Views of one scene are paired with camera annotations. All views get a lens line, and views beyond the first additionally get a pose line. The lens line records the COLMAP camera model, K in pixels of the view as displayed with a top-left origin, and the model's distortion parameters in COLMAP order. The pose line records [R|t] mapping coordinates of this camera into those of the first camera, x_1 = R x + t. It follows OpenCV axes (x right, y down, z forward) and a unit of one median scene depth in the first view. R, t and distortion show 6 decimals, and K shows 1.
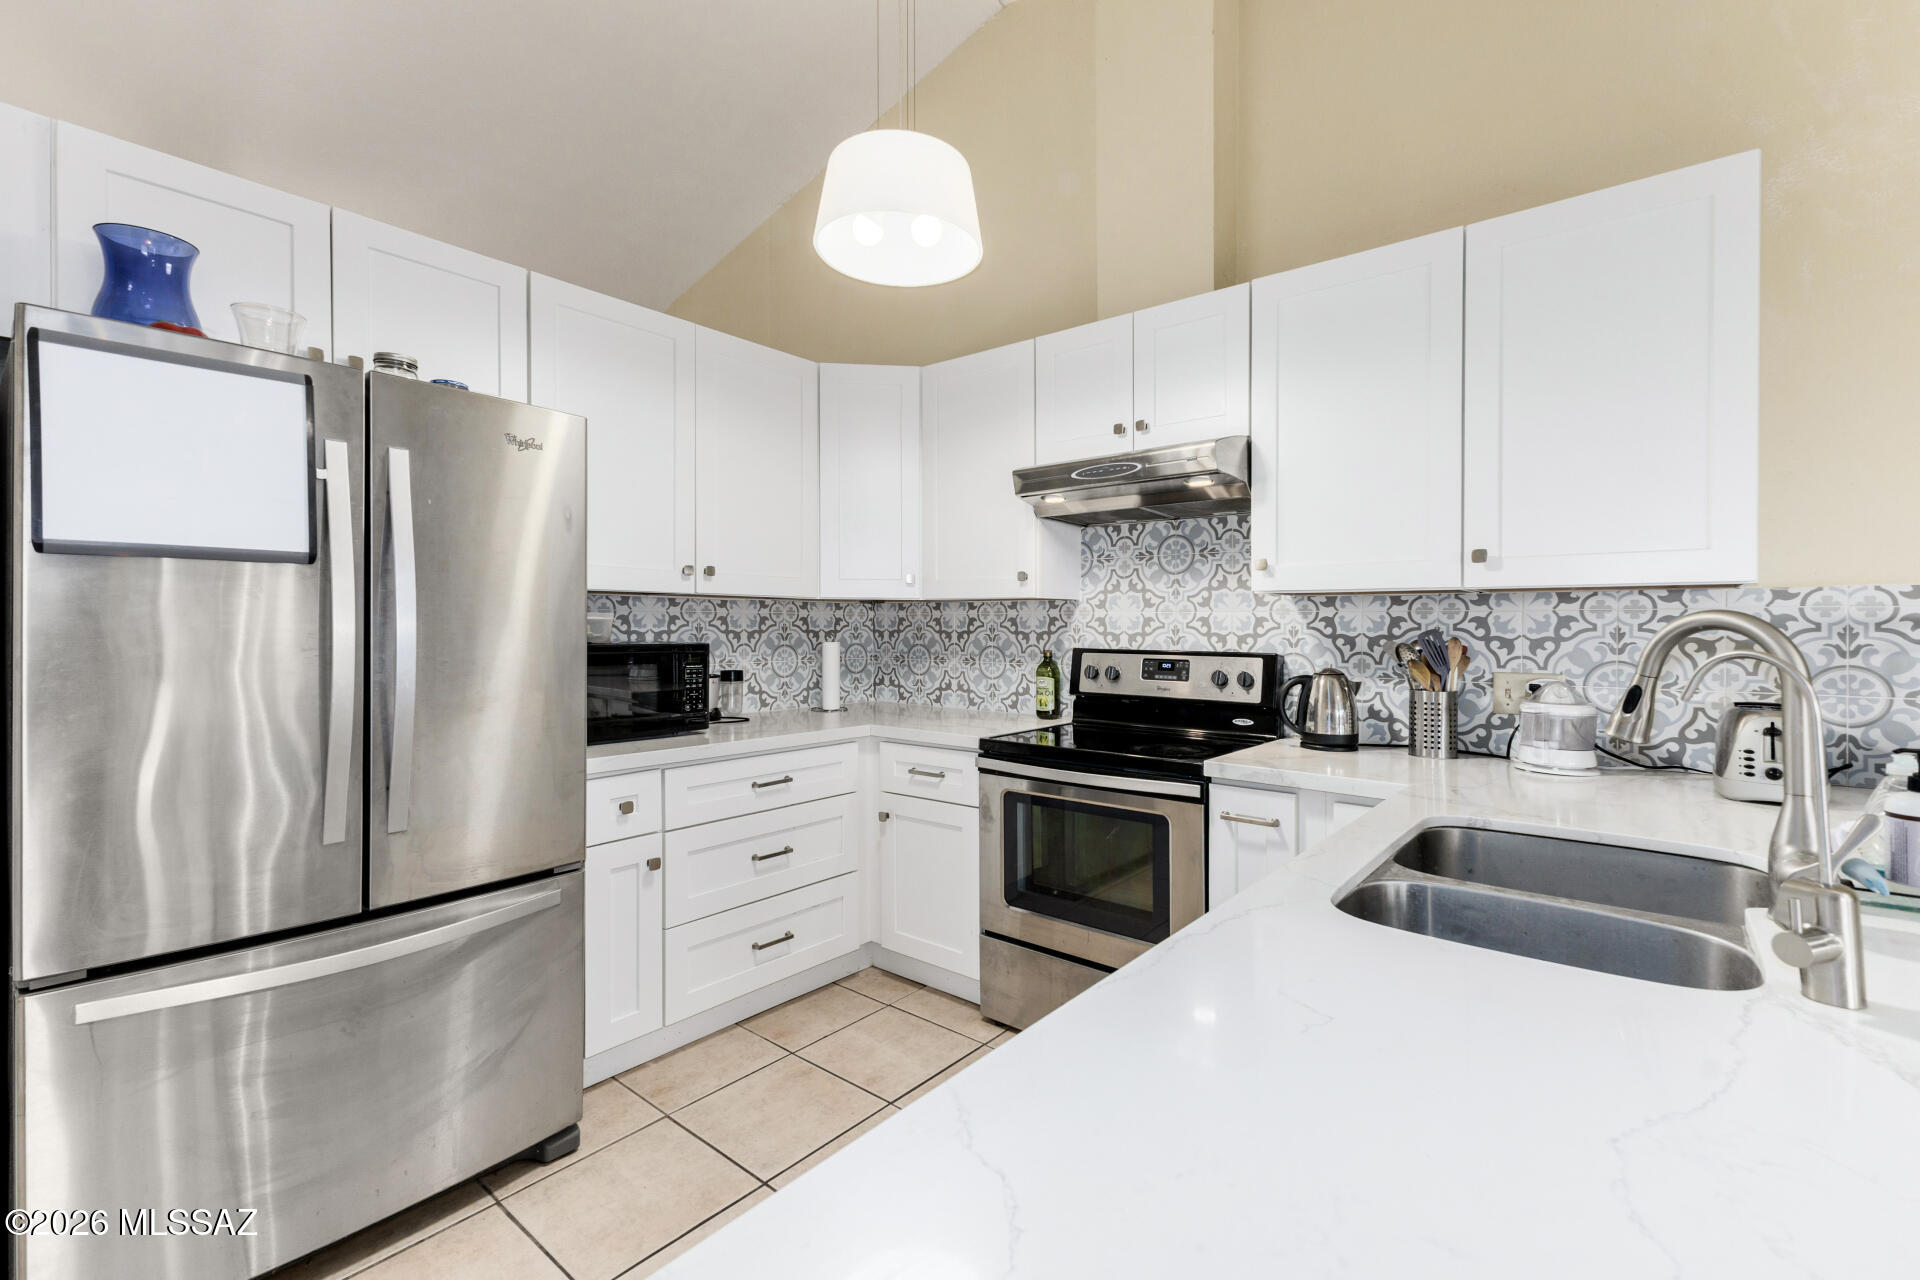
lens RADIAL K [[840.7, 0, 963.5], [0, 840.7, 629.7], [0, 0, 1]] dist [0.001109, 0.000177]
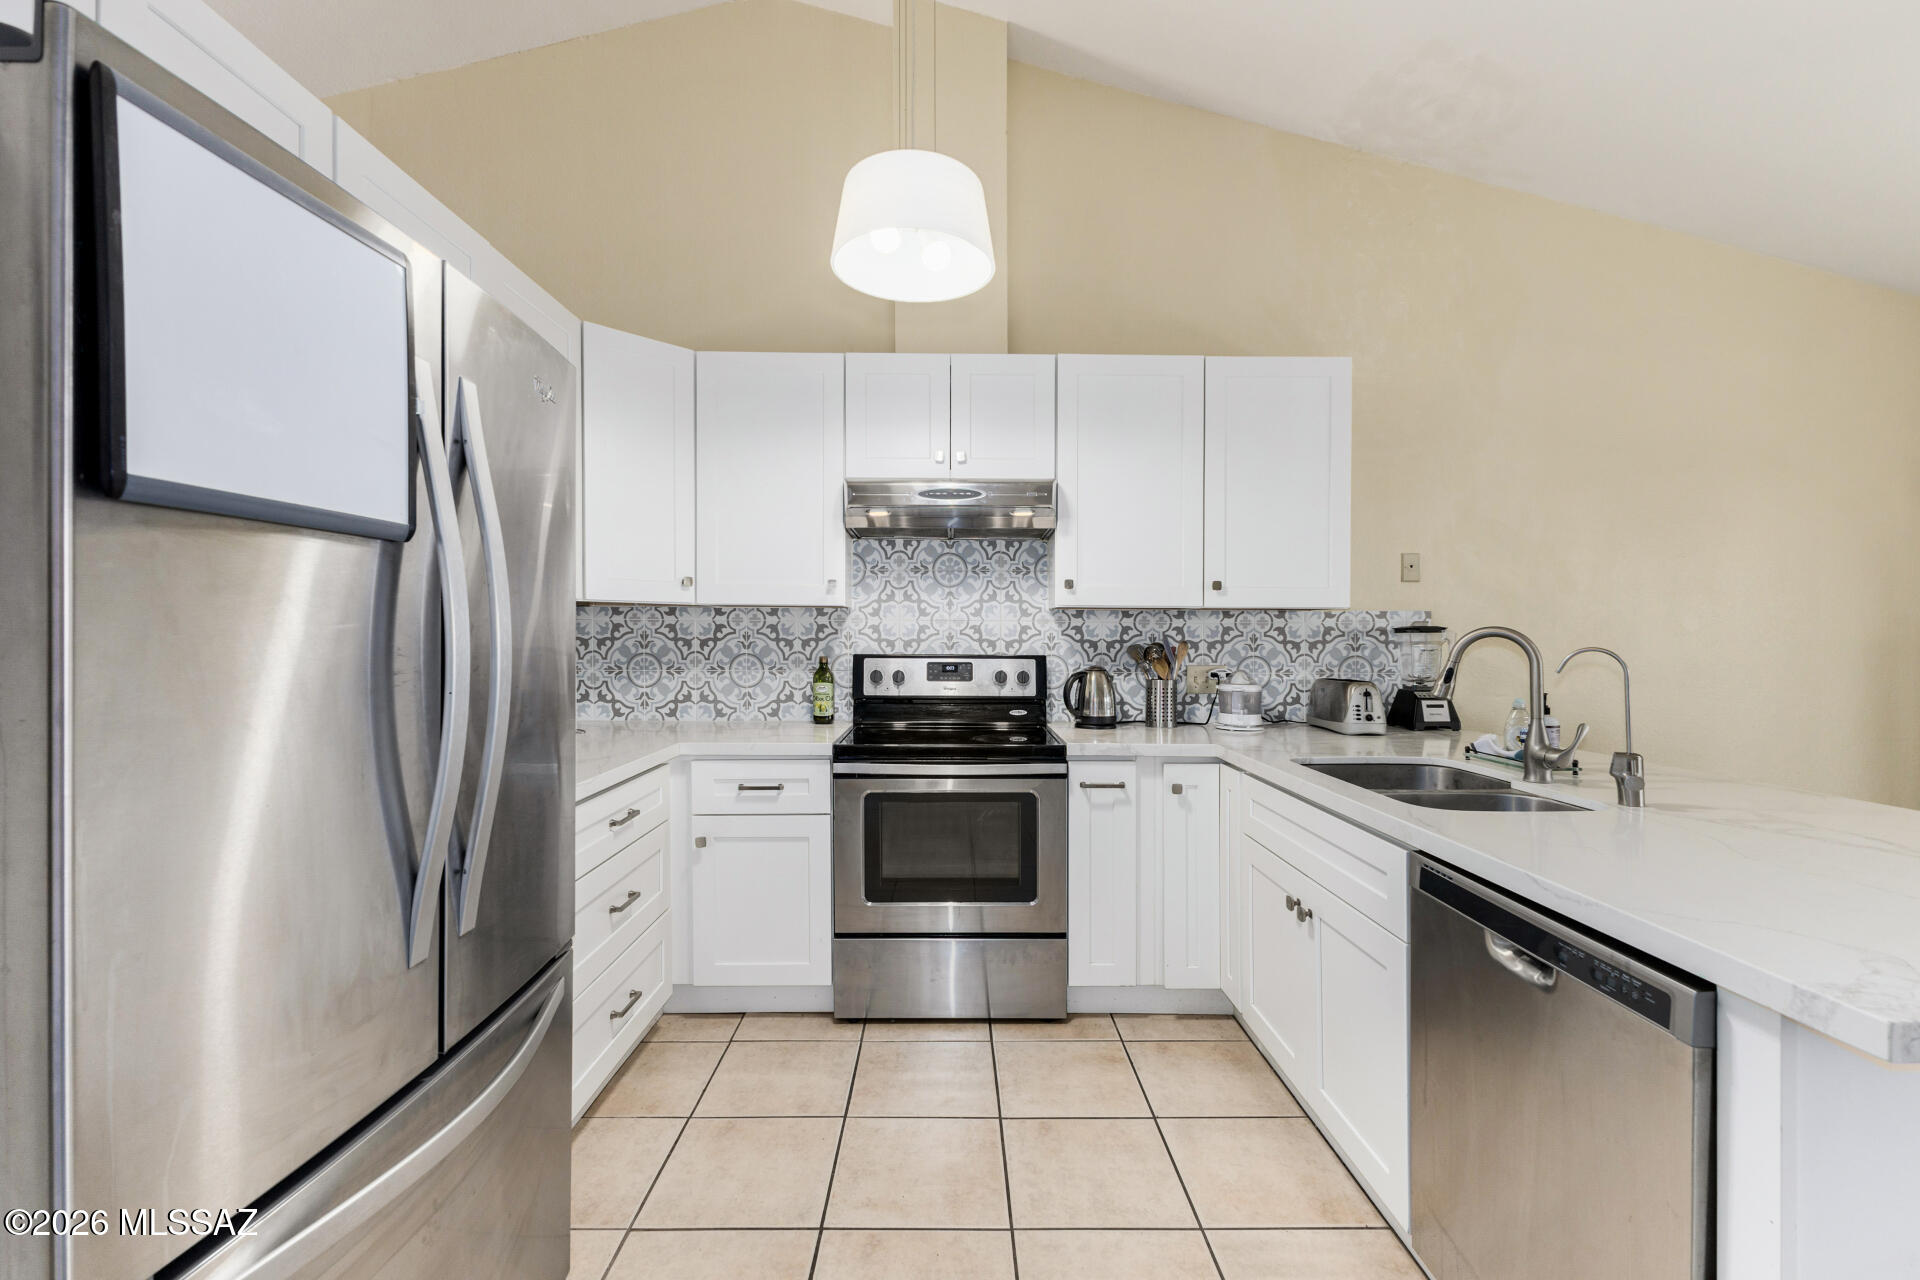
lens RADIAL K [[840.7, 0, 964.0], [0, 840.7, 636.4], [0, 0, 1]] dist [0.001109, 0.000177]
pose [[0.761137, -0.002648, 0.648585, -0.511616], [0.001519, 0.999996, 0.002300, -0.002748], [-0.648589, -0.000766, 0.761139, 0.131247]]
